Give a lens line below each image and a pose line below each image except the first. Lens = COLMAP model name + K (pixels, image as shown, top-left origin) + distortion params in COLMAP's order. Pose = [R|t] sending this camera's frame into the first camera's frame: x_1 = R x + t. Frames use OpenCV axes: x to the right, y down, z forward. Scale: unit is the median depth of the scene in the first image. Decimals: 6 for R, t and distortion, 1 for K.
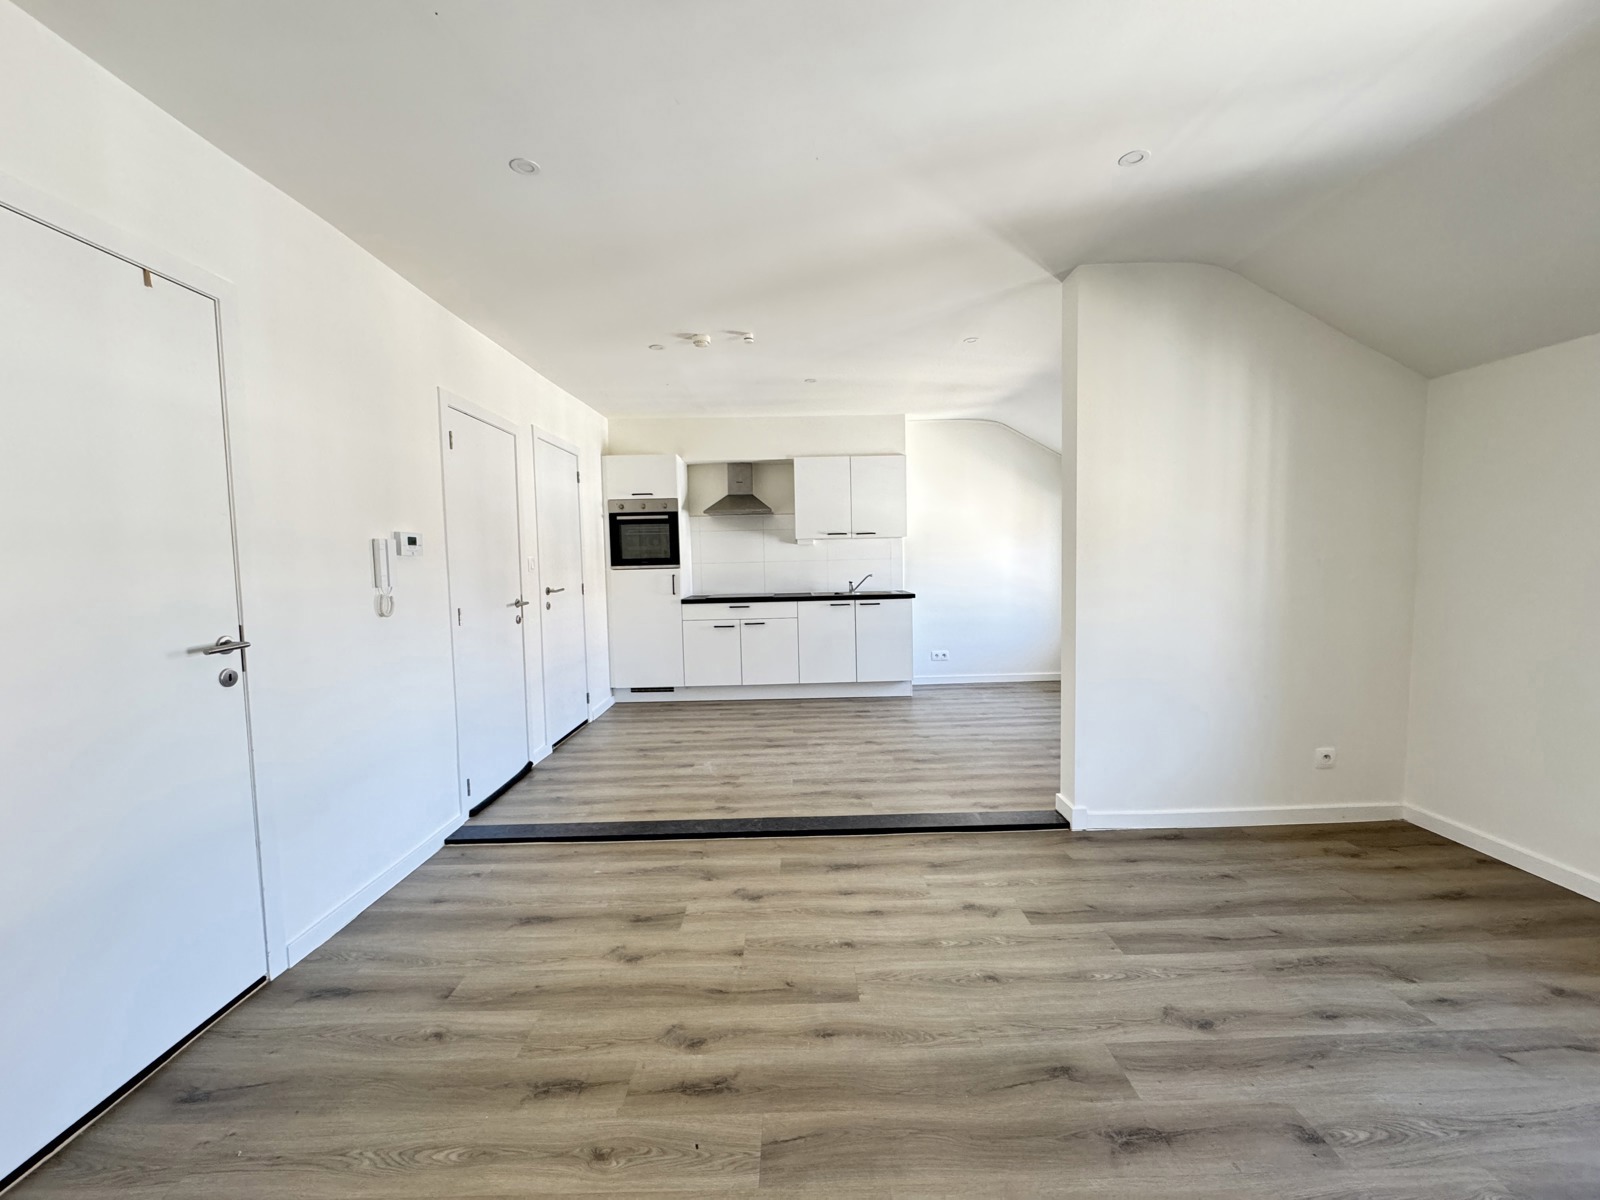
lens RADIAL K [[635.2, 0, 800.0], [0, 635.2, 600.0], [0, 0, 1]] dist [-0.000023, 0.000061]
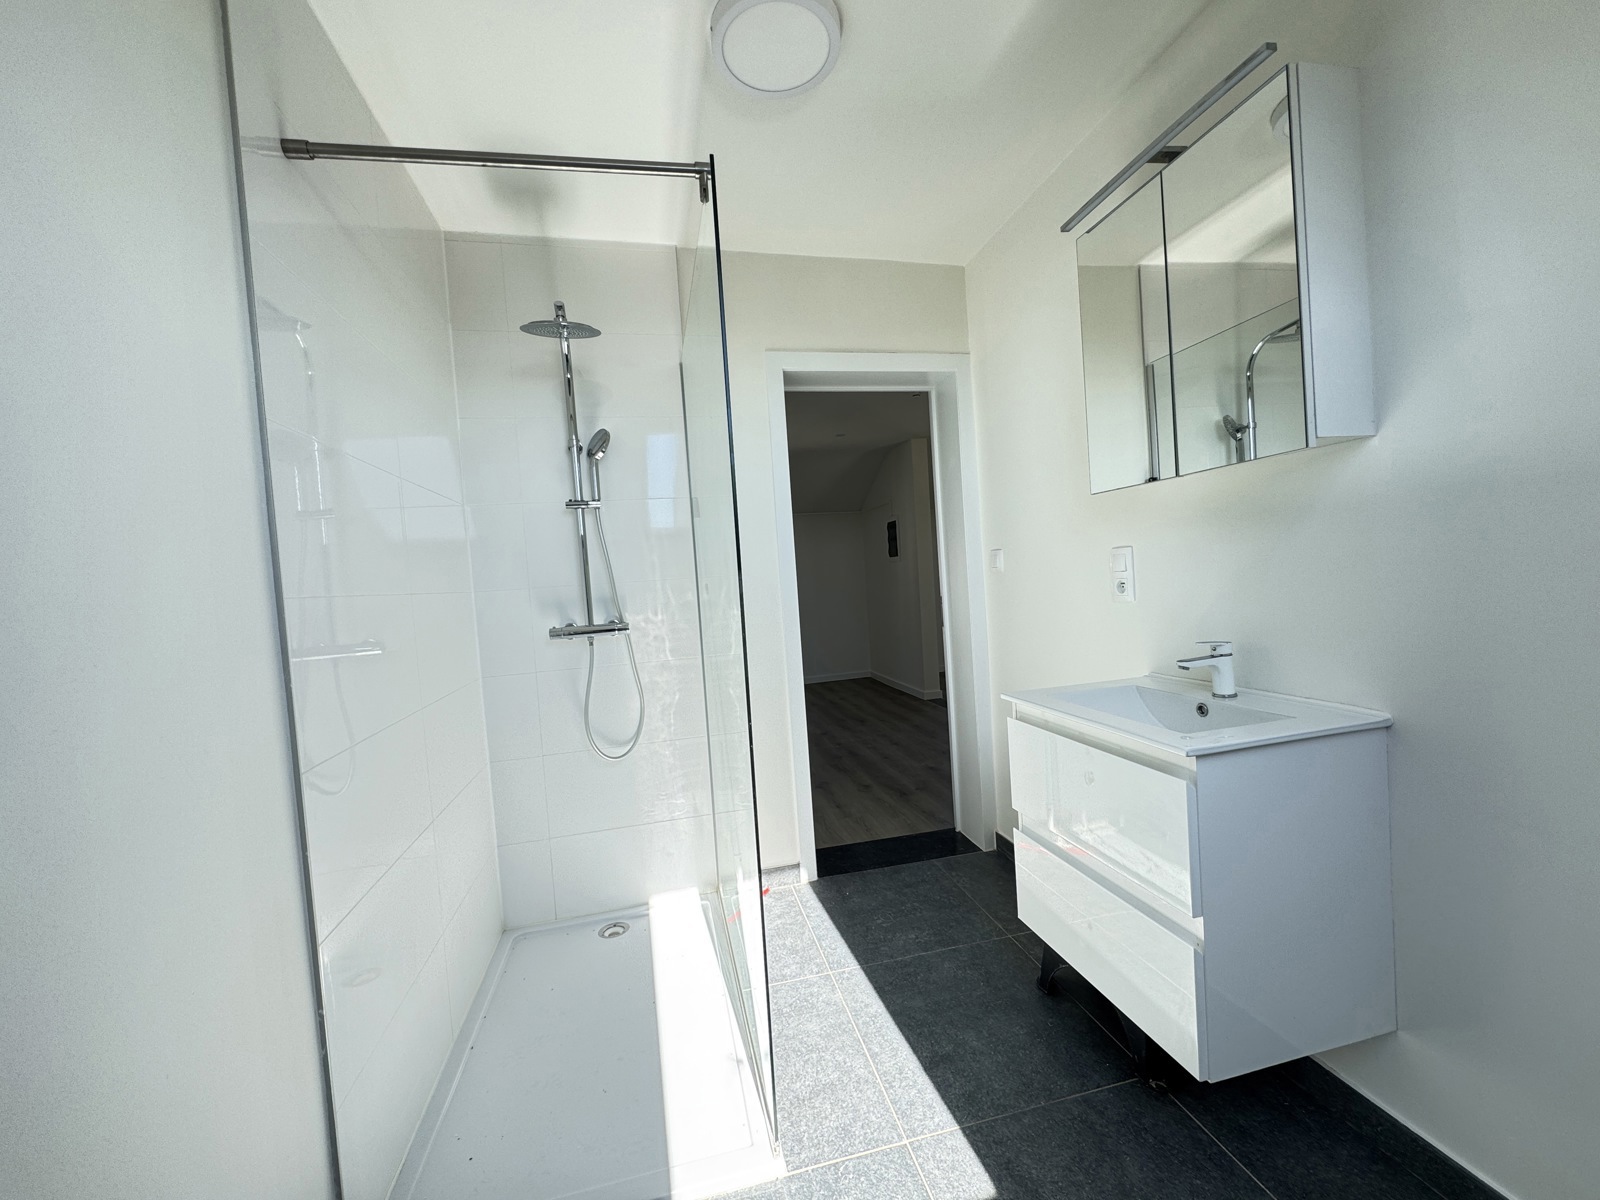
lens RADIAL K [[635.2, 0, 800.0], [0, 635.2, 600.0], [0, 0, 1]] dist [-0.000023, 0.000061]
pose [[-0.217312, 0.000462, 0.976102, -1.706641], [0.135864, 0.990280, 0.029779, -0.105650], [-0.966601, 0.139088, -0.215262, 2.088231]]
